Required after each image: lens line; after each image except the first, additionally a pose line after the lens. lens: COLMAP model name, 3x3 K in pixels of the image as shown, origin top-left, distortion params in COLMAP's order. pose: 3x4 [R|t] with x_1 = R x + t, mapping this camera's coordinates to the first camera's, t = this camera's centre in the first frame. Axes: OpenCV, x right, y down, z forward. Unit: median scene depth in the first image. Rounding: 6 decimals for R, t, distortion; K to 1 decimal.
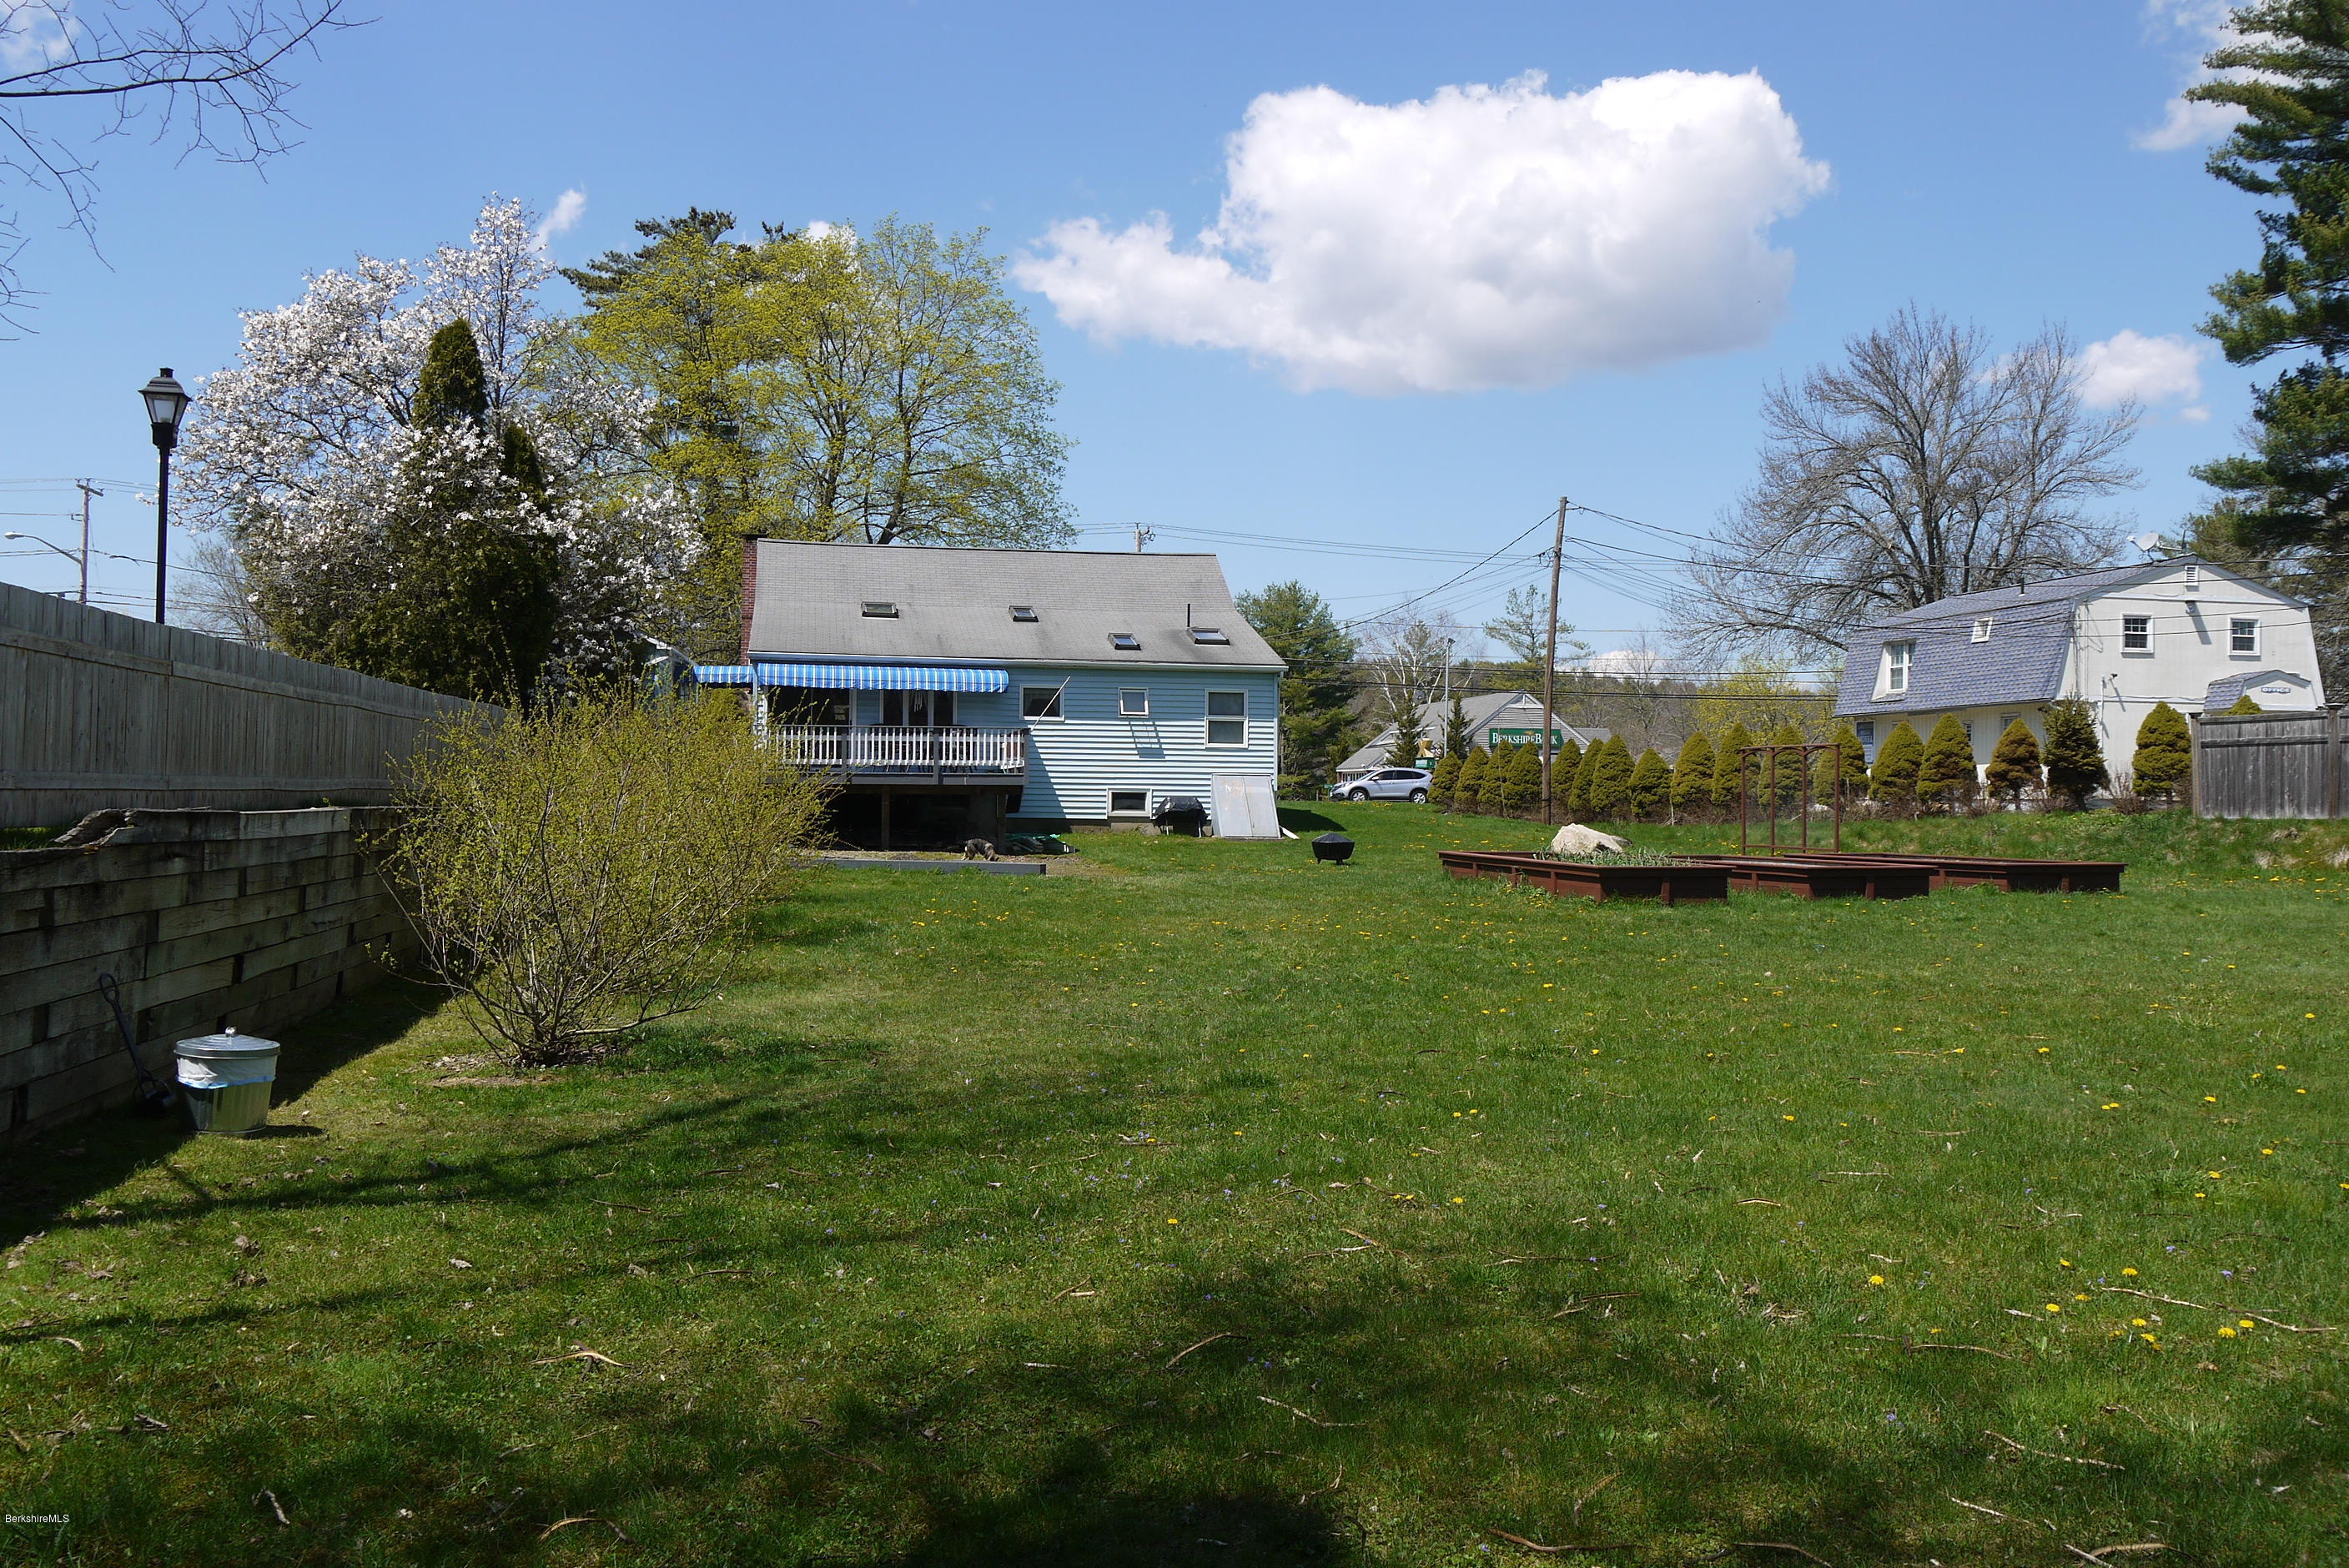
lens RADIAL K [[1920.6, 0, 1169.0], [0, 1920.6, 788.3], [0, 0, 1]] dist [-0.036962, 0.022836]
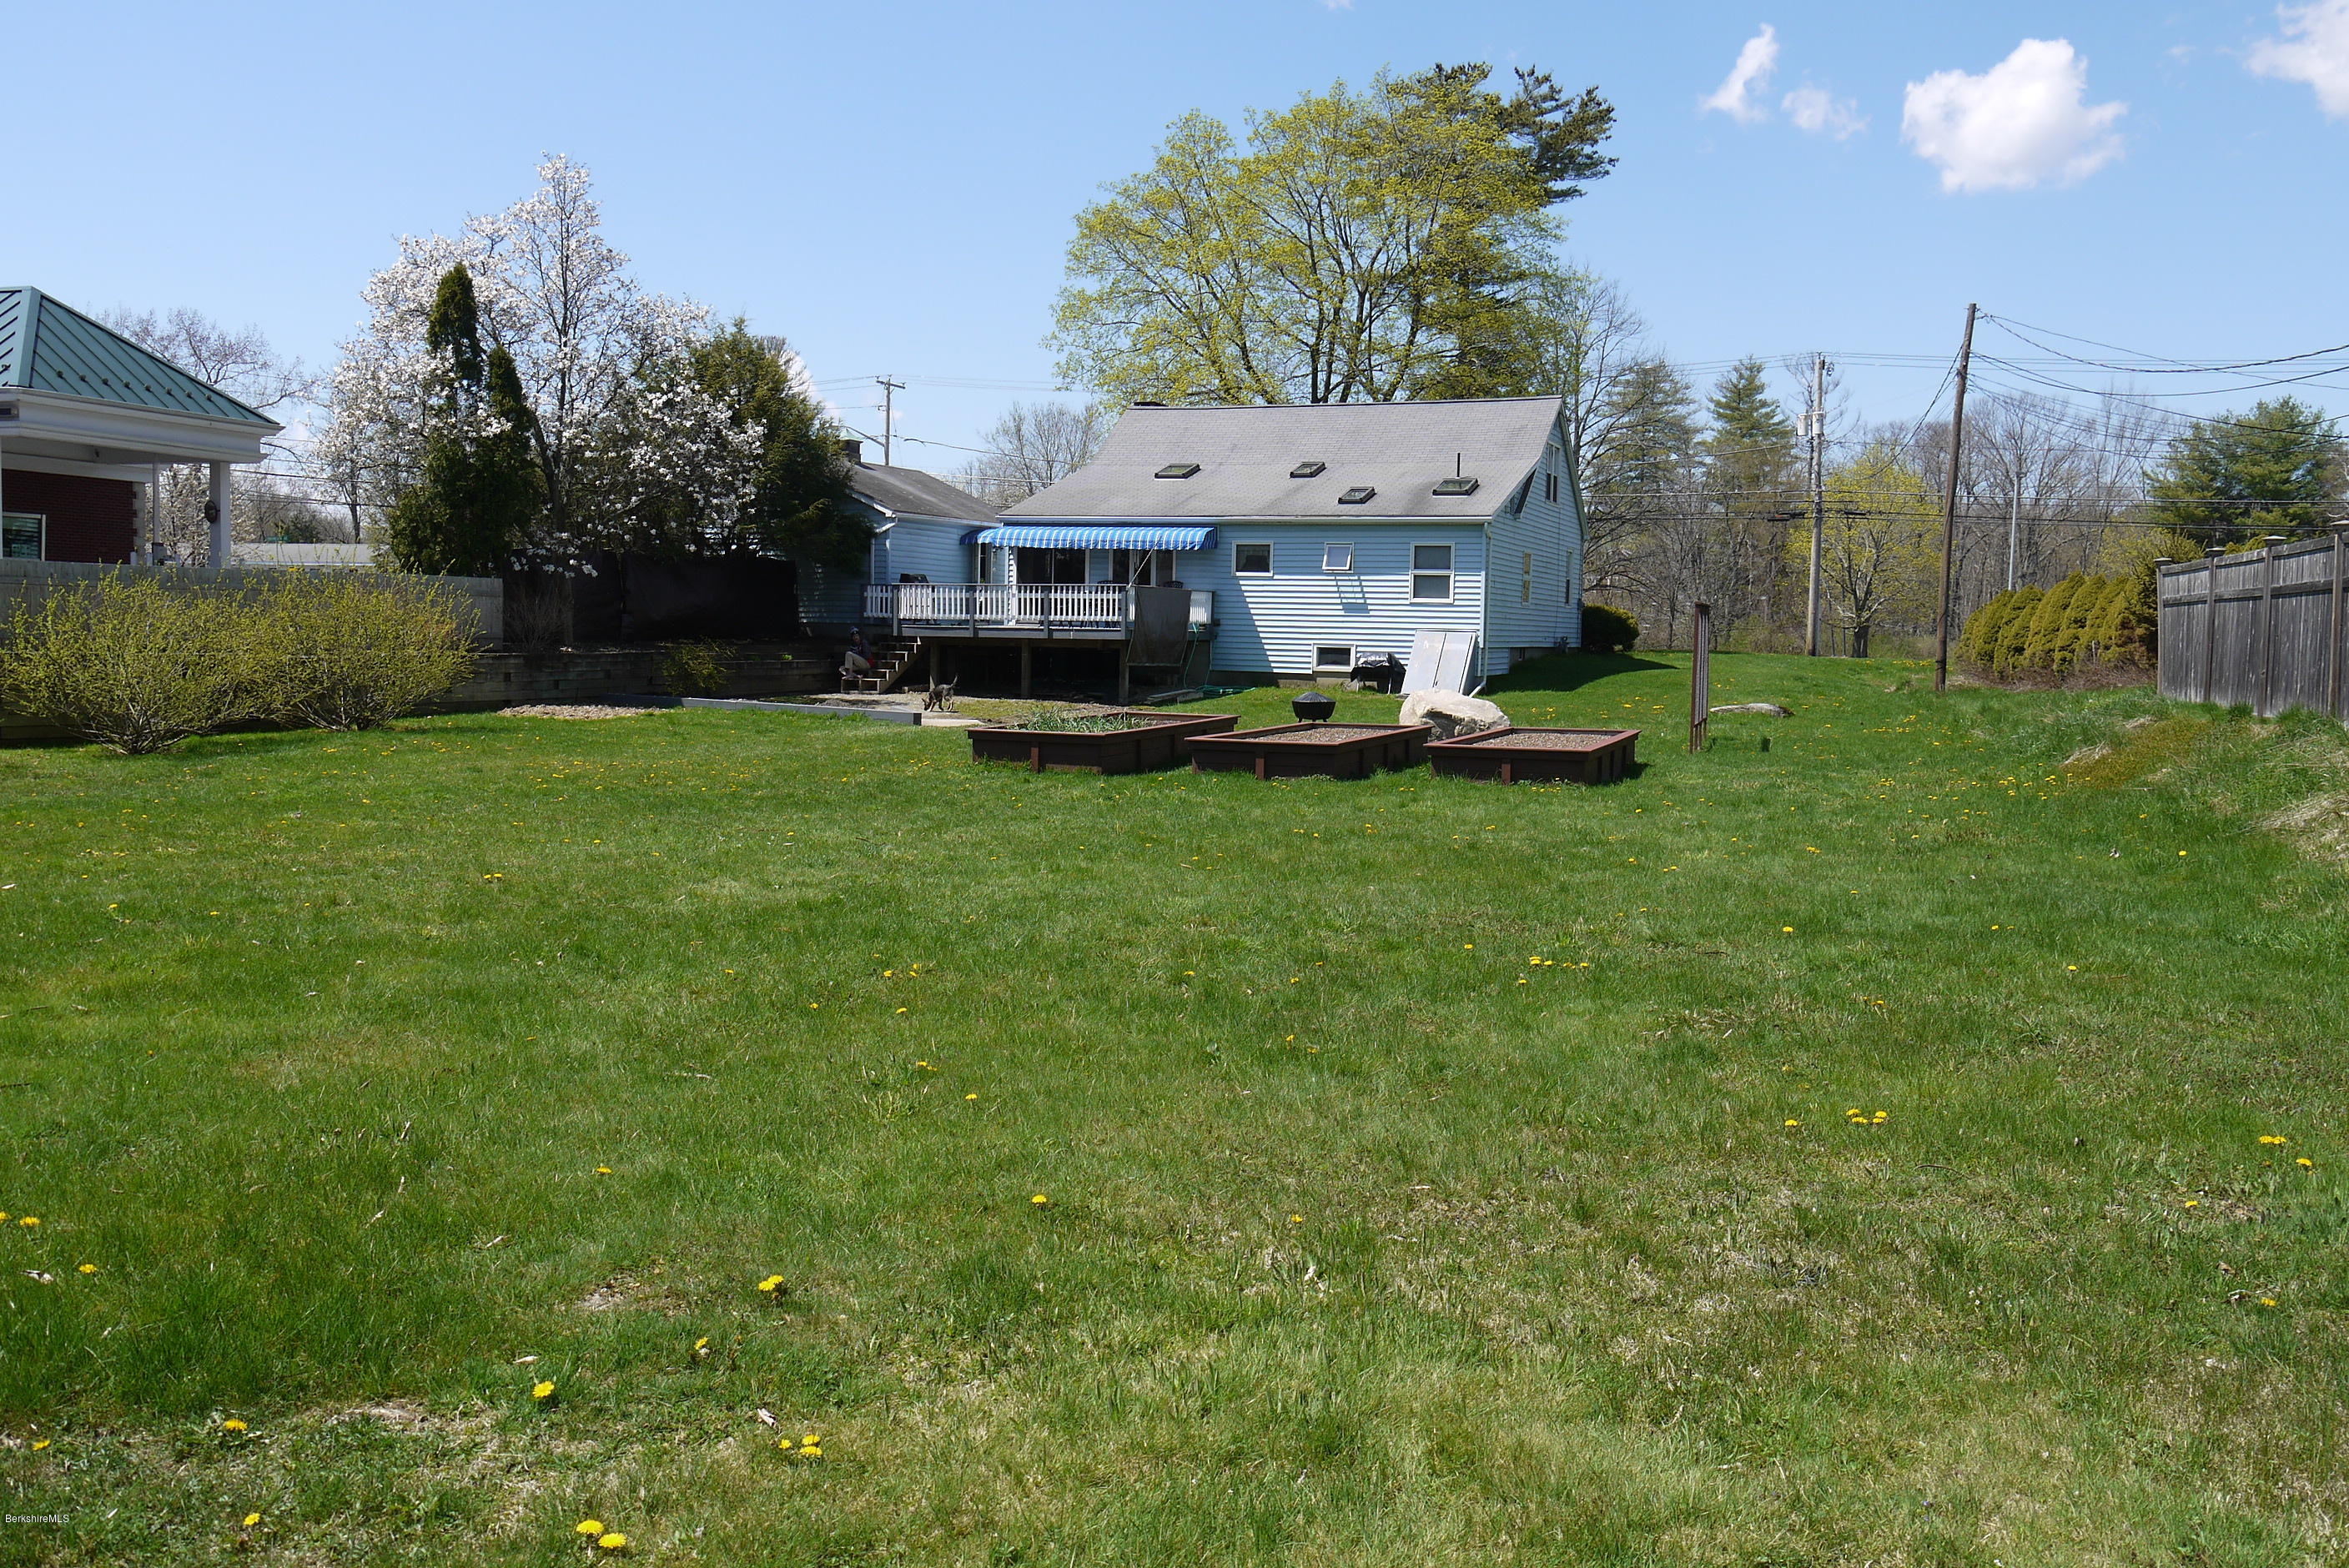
lens RADIAL K [[1920.6, 0, 1173.1], [0, 1920.6, 785.7], [0, 0, 1]] dist [-0.036962, 0.022836]
pose [[0.837469, 0.052851, -0.543924, 0.458159], [-0.009833, 0.996609, 0.081697, -0.006955], [0.546397, -0.063070, 0.835148, 0.112485]]
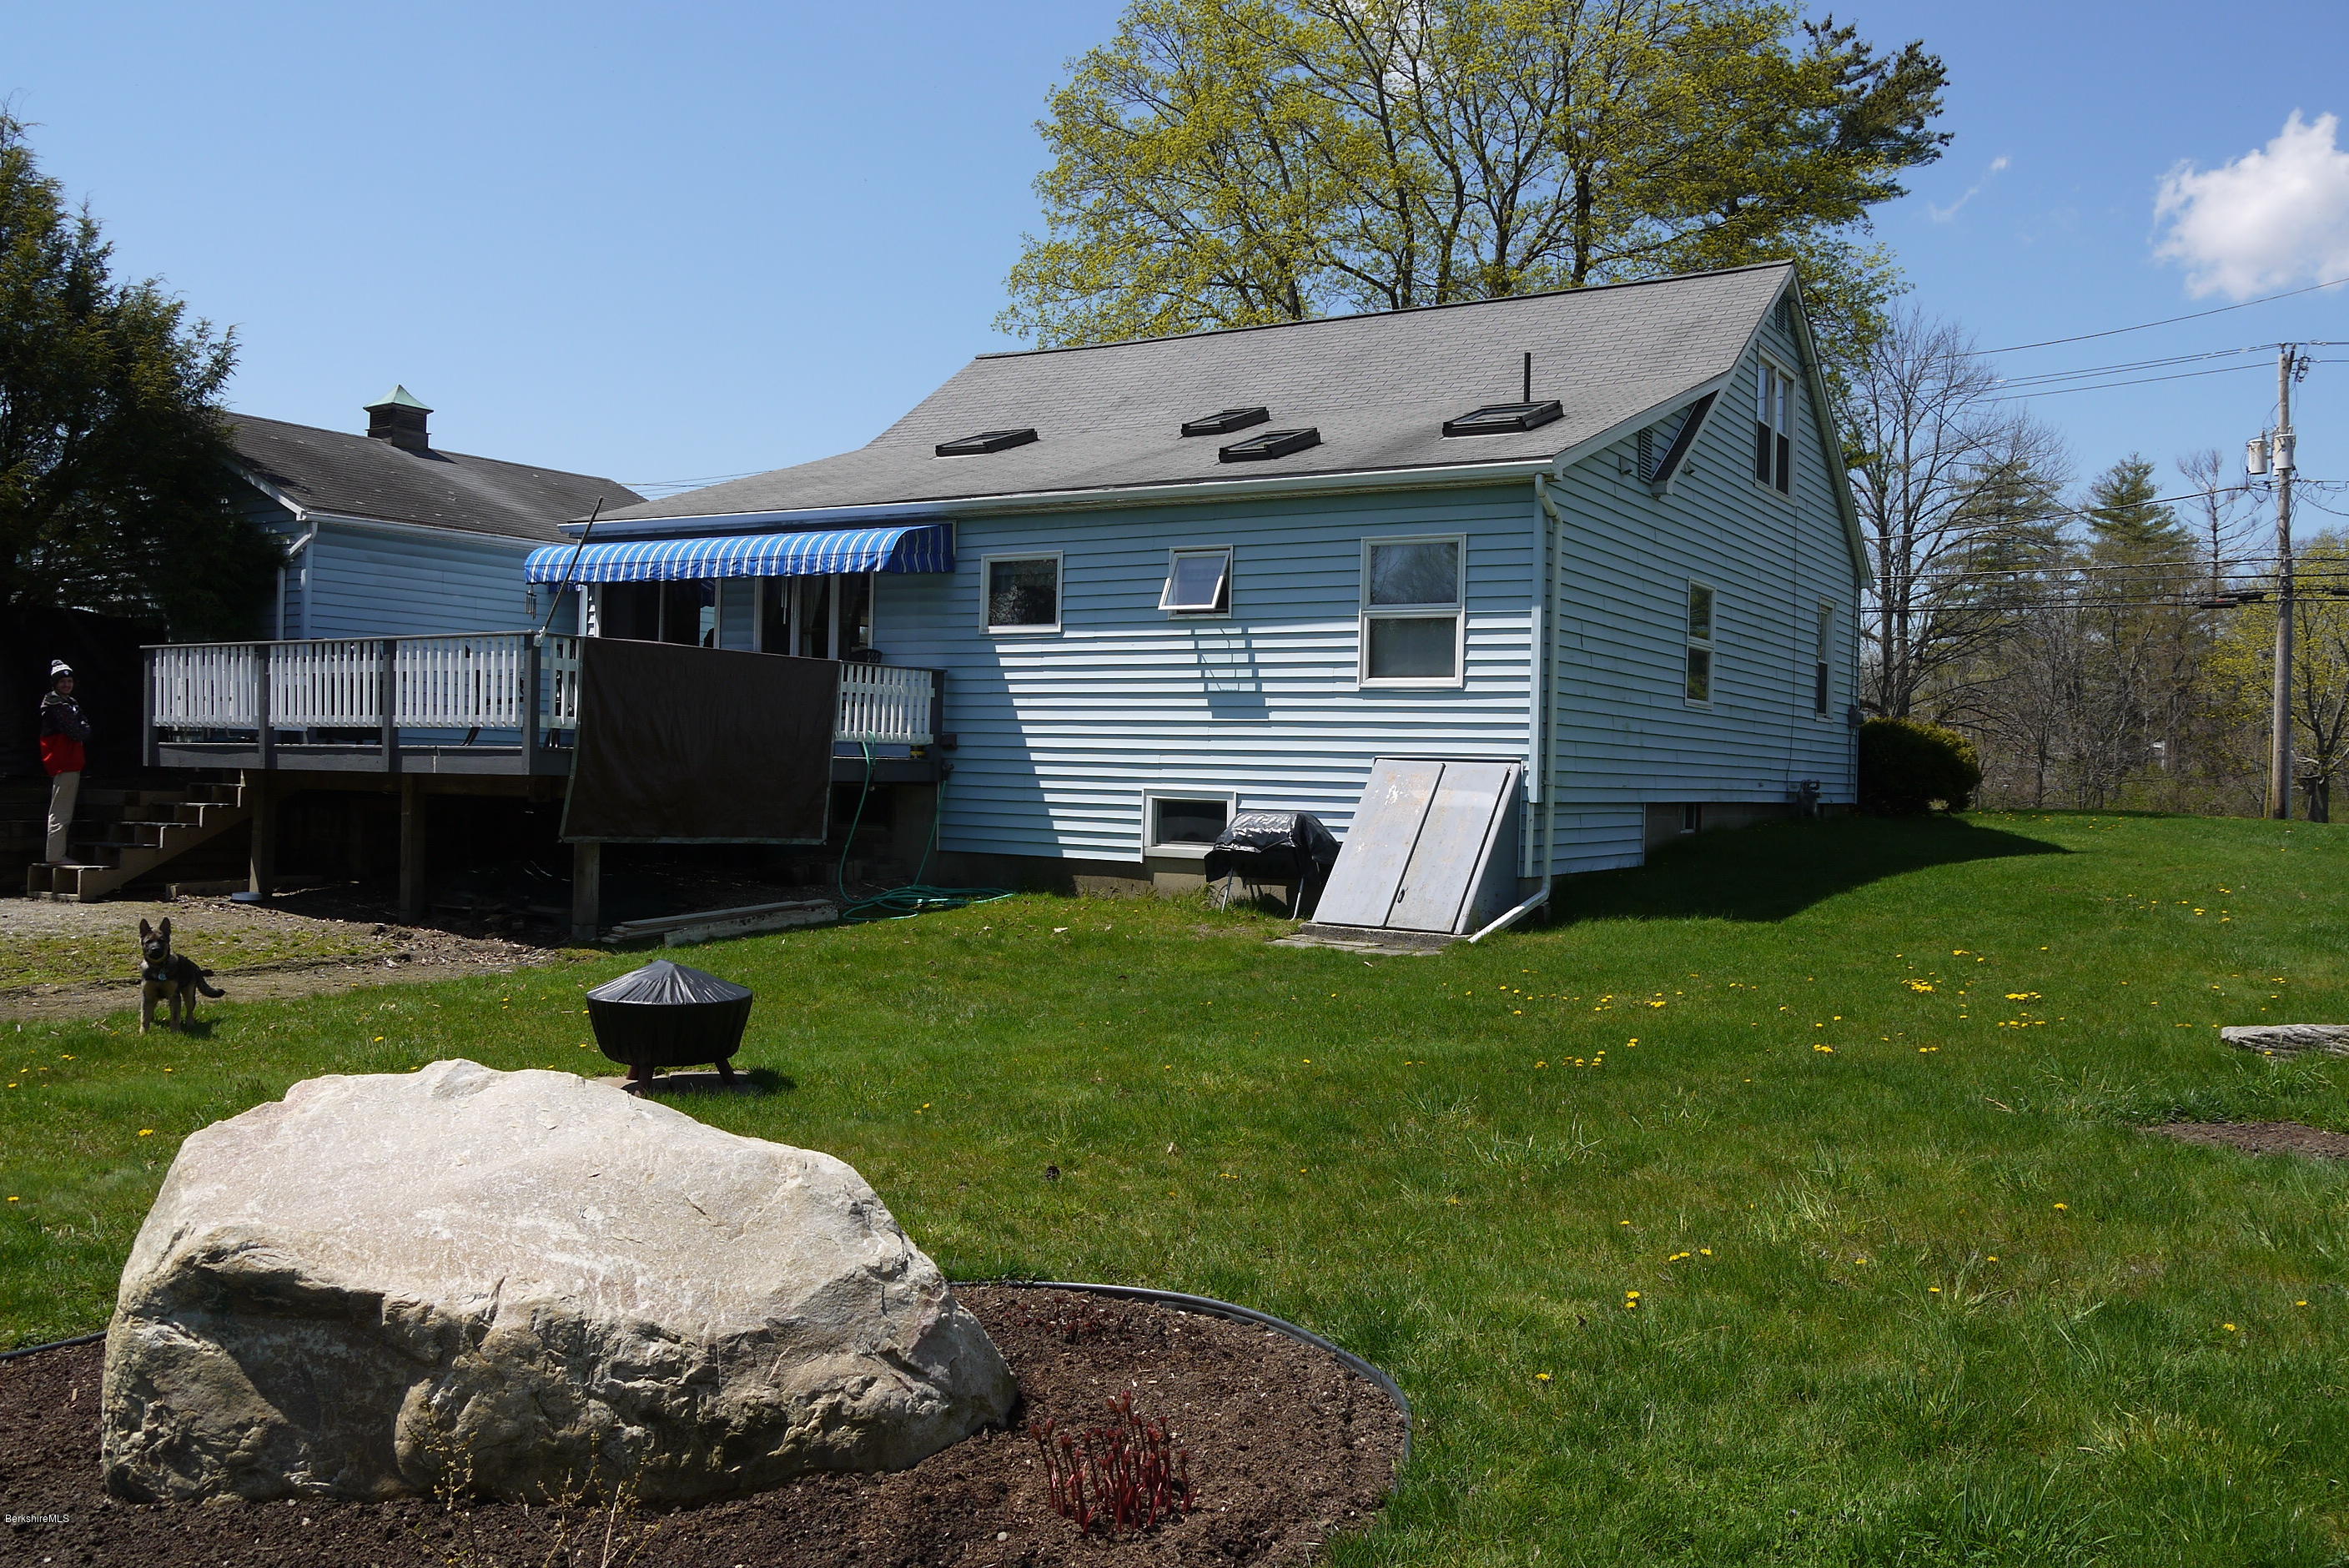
lens RADIAL K [[1920.6, 0, 1181.6], [0, 1920.6, 778.5], [0, 0, 1]] dist [-0.036962, 0.022836]
pose [[0.734123, 0.010758, -0.678931, 0.258788], [-0.014587, 0.999894, 0.000071, -0.002607], [0.678860, 0.009851, 0.734202, 0.695033]]
